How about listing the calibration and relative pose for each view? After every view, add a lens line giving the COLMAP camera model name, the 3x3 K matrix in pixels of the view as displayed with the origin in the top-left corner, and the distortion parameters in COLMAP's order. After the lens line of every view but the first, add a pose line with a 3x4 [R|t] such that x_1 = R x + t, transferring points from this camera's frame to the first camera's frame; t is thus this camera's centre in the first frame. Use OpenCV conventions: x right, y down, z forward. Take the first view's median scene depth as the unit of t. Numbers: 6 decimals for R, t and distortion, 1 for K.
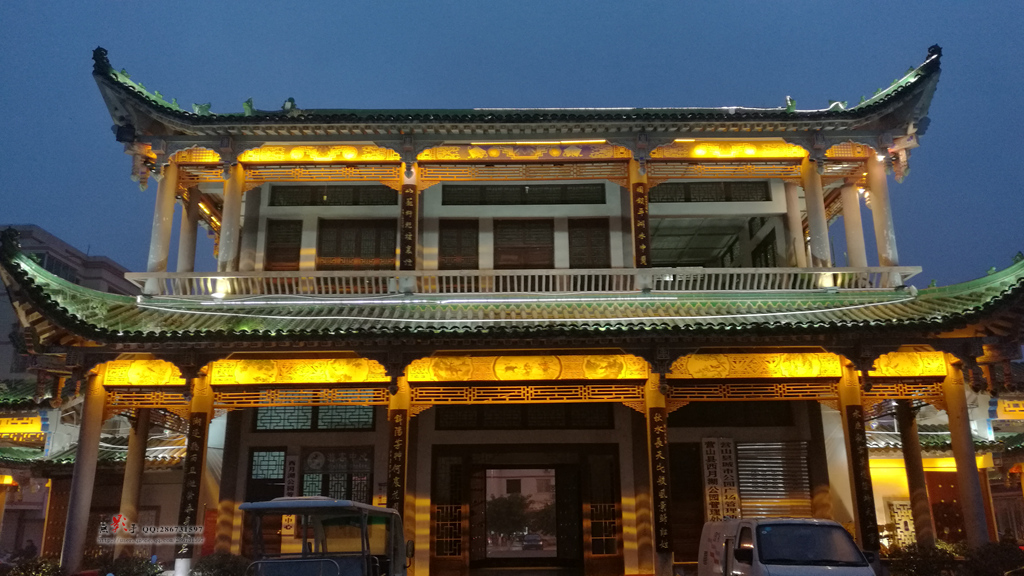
lens RADIAL K [[811.8, 0, 512.0], [0, 811.8, 288.0], [0, 0, 1]] dist [0.007772, 0.008934]
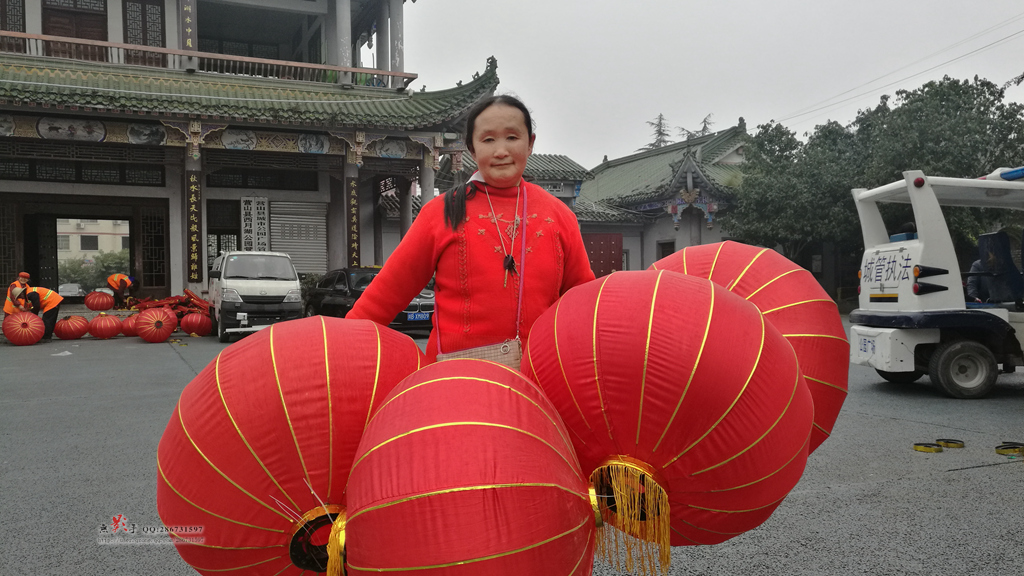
lens RADIAL K [[811.8, 0, 512.0], [0, 811.8, 288.0], [0, 0, 1]] dist [0.007772, 0.008934]
pose [[0.913120, 0.000117, 0.407691, 0.106097], [-0.115399, 0.959178, 0.258189, -0.051159], [-0.391018, -0.282804, 0.875858, -0.293433]]
